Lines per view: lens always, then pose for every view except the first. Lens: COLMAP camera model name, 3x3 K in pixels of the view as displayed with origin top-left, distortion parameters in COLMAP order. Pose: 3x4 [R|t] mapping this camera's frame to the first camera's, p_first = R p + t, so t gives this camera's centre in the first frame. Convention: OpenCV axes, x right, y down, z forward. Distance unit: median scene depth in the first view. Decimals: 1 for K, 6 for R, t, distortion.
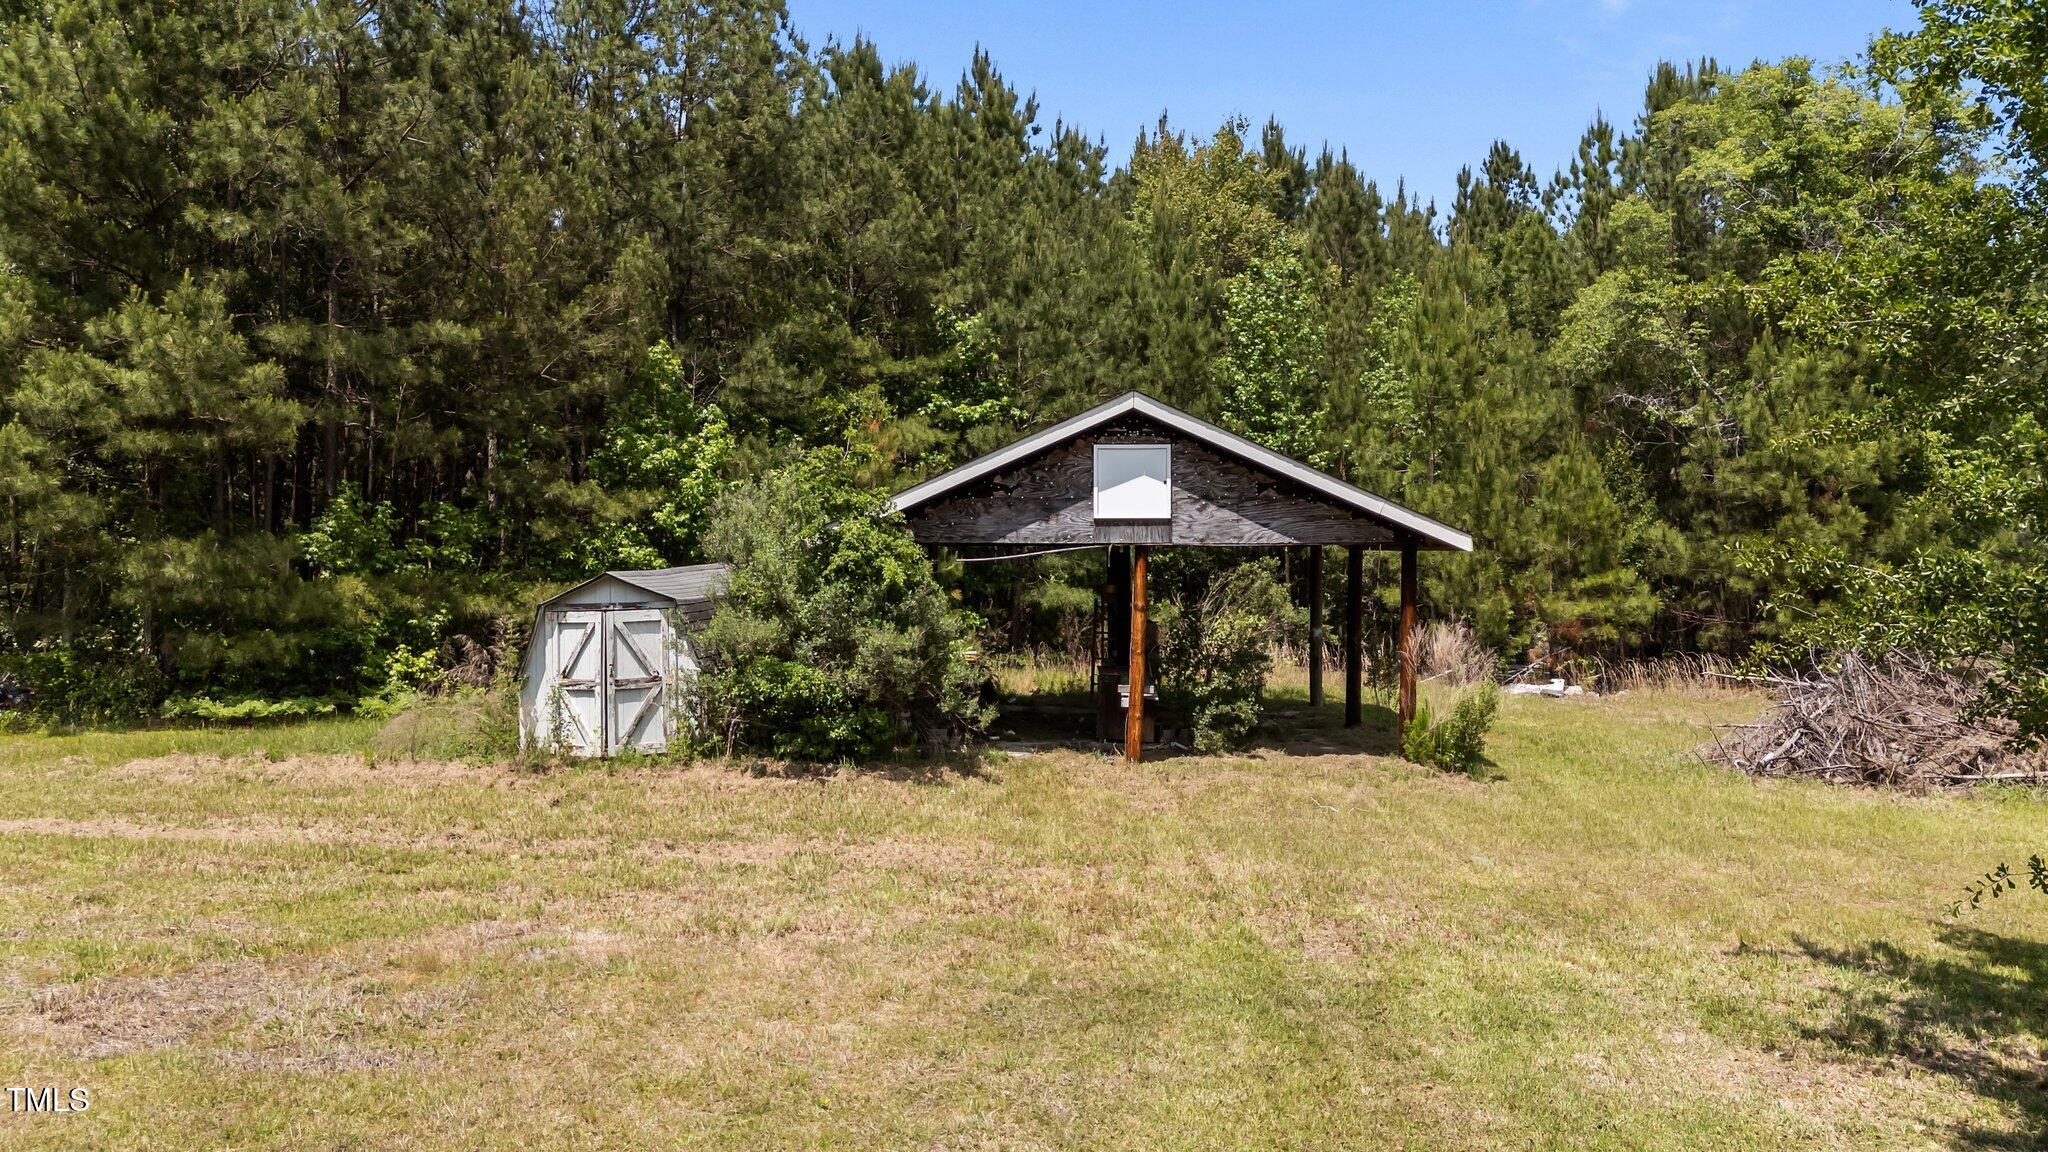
lens RADIAL K [[1518.7, 0, 1019.7], [0, 1518.7, 533.5], [0, 0, 1]] dist [0.052853, -0.073906]
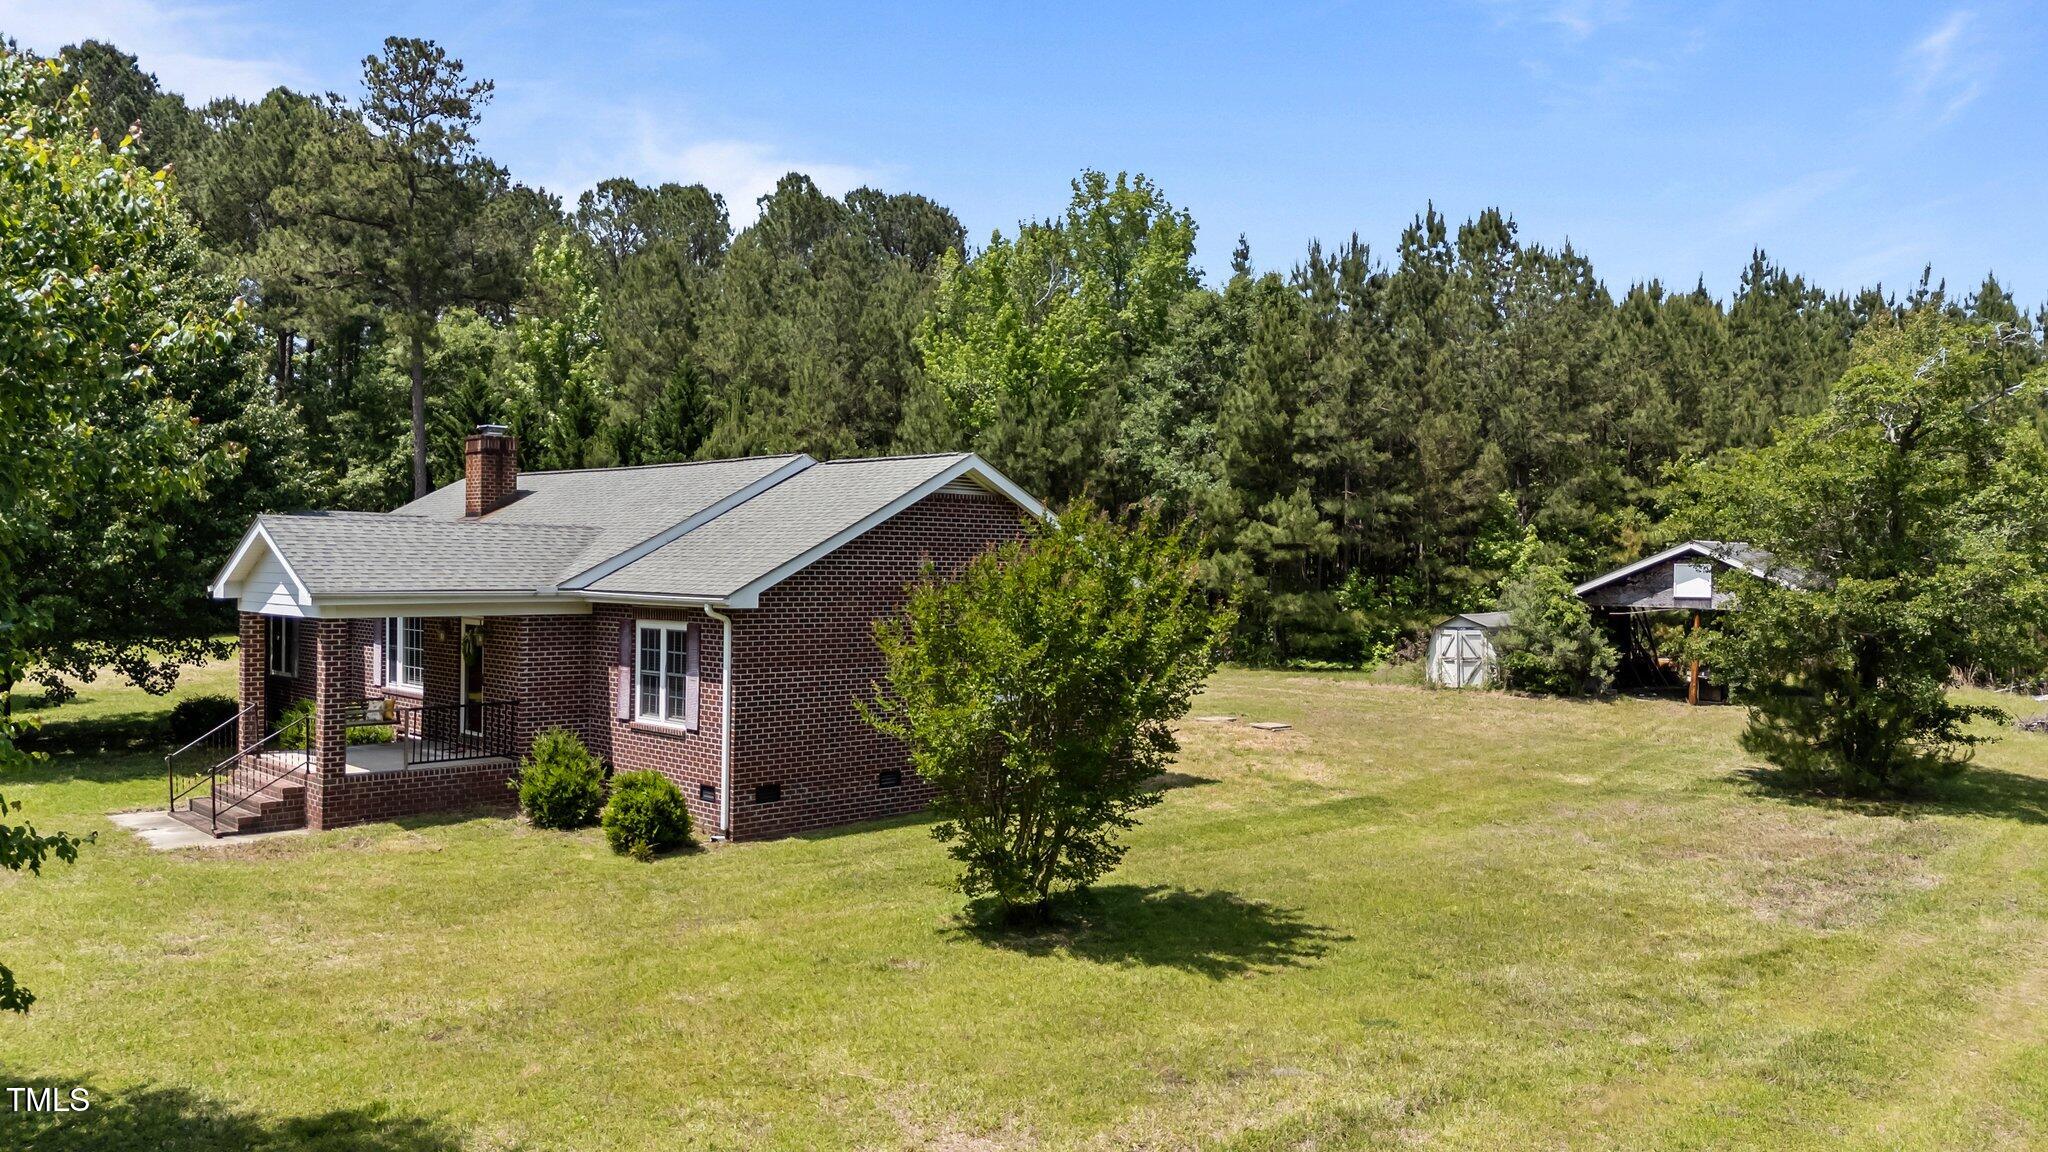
lens RADIAL K [[1518.7, 0, 1019.7], [0, 1518.7, 533.5], [0, 0, 1]] dist [0.052853, -0.073906]
pose [[0.823936, -0.003279, -0.566673, 0.440501], [-0.002323, 0.999955, -0.009165, -0.066266], [0.566678, 0.008868, 0.823892, -1.174381]]
